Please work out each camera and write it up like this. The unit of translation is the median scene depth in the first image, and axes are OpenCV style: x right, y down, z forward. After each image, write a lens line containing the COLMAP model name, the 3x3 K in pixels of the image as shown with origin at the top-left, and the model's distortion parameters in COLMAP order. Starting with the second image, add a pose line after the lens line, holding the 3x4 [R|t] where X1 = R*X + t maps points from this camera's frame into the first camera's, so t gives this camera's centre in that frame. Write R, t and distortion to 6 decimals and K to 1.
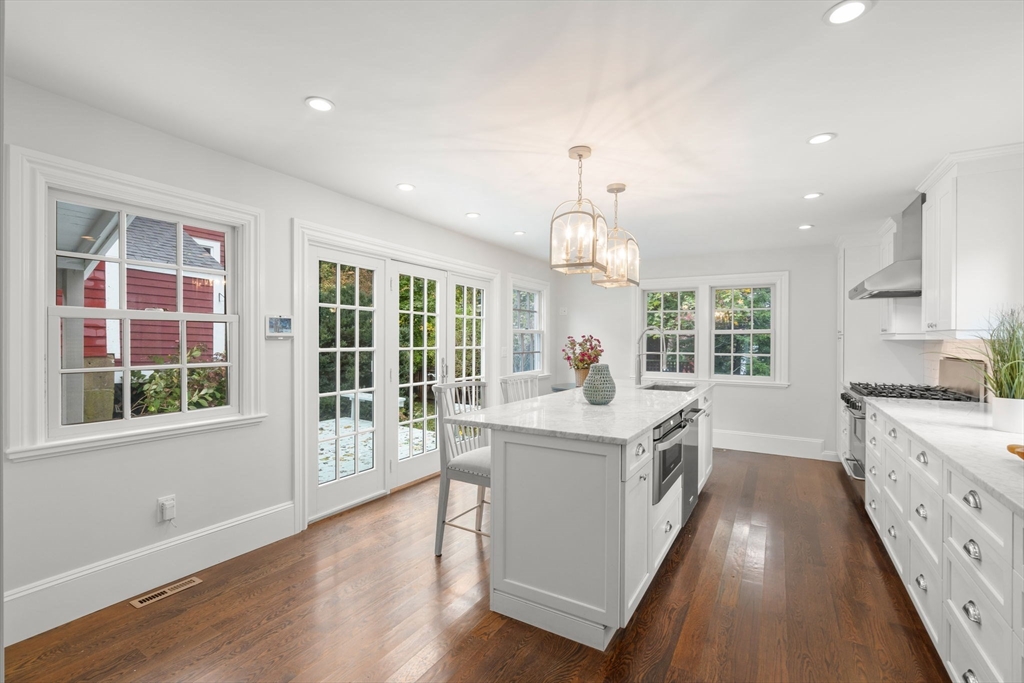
lens RADIAL K [[465.3, 0, 511.5], [0, 465.3, 343.8], [0, 0, 1]] dist [0.000492, 0.000314]
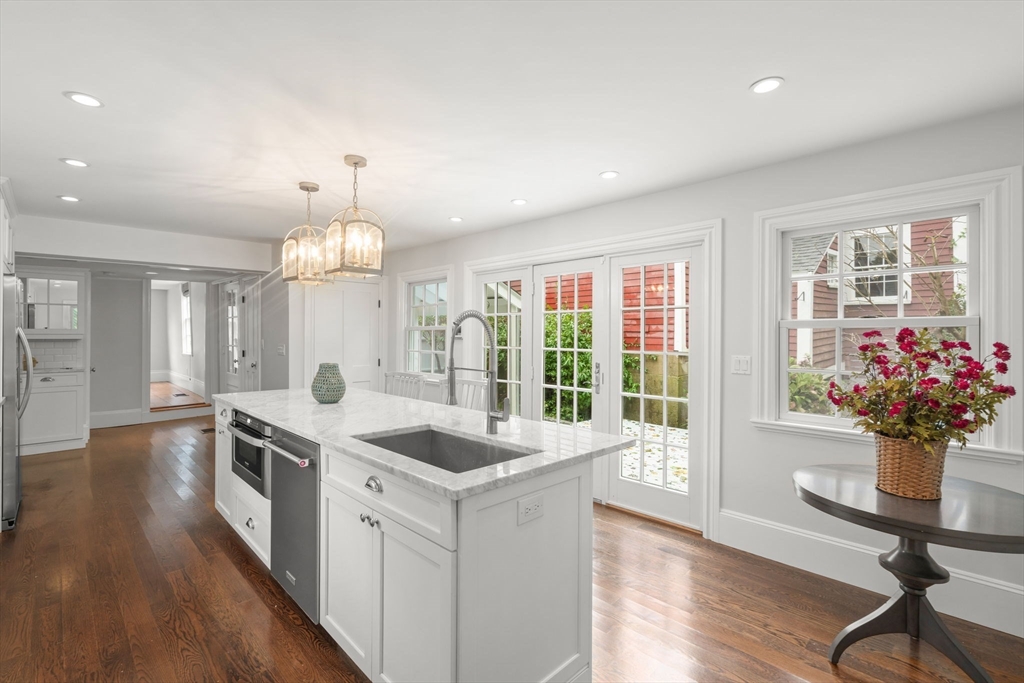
lens RADIAL K [[454.5, 0, 516.8], [0, 454.5, 336.1], [0, 0, 1]] dist [-0.000993, 0.000145]
pose [[-0.250732, -0.007662, -0.968026, 0.793207], [-0.013144, 0.999903, -0.004510, -0.014347], [0.967967, 0.011592, -0.250809, 1.244879]]
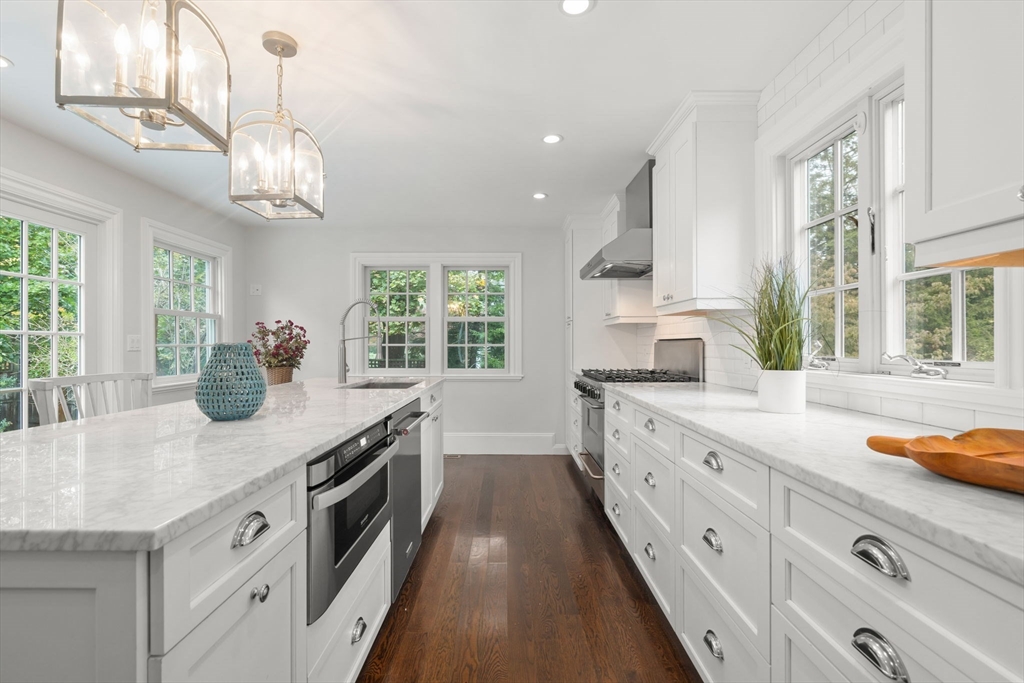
lens RADIAL K [[465.3, 0, 511.5], [0, 465.3, 343.8], [0, 0, 1]] dist [0.000492, 0.000314]
pose [[0.861066, -0.004491, 0.508474, 0.147952], [0.009014, 0.999939, -0.006434, 0.038990], [-0.508414, 0.010124, 0.861053, 0.294443]]
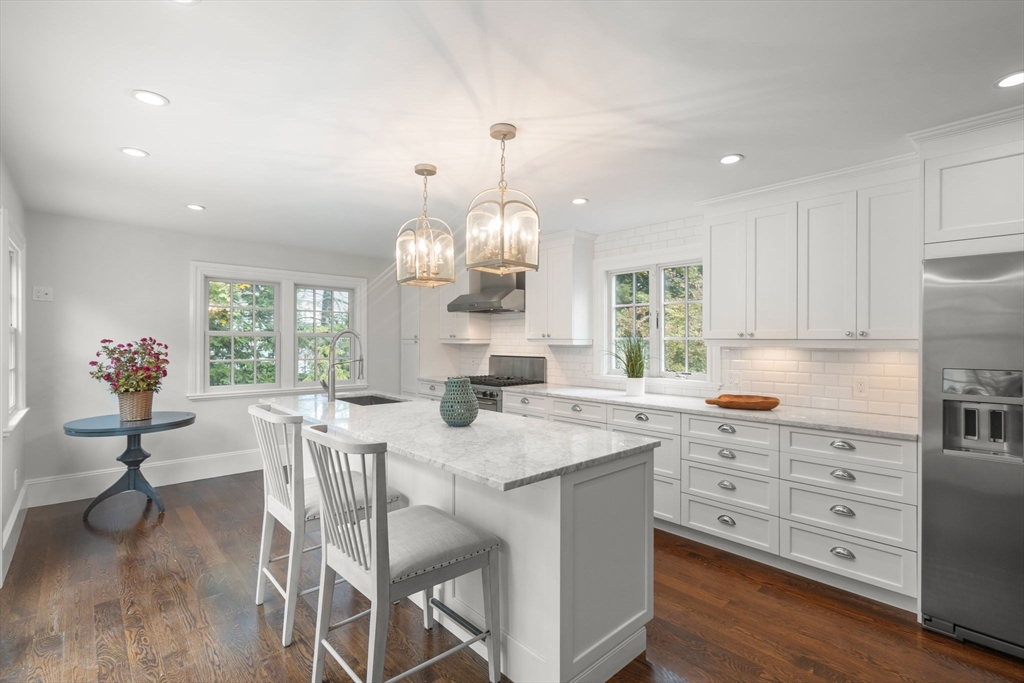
lens RADIAL K [[465.3, 0, 511.5], [0, 465.3, 343.8], [0, 0, 1]] dist [0.000492, 0.000314]
pose [[0.294255, -0.007665, 0.955696, -0.456751], [0.004299, 0.999968, 0.006697, -0.018749], [-0.955717, 0.002138, 0.294278, 0.500297]]
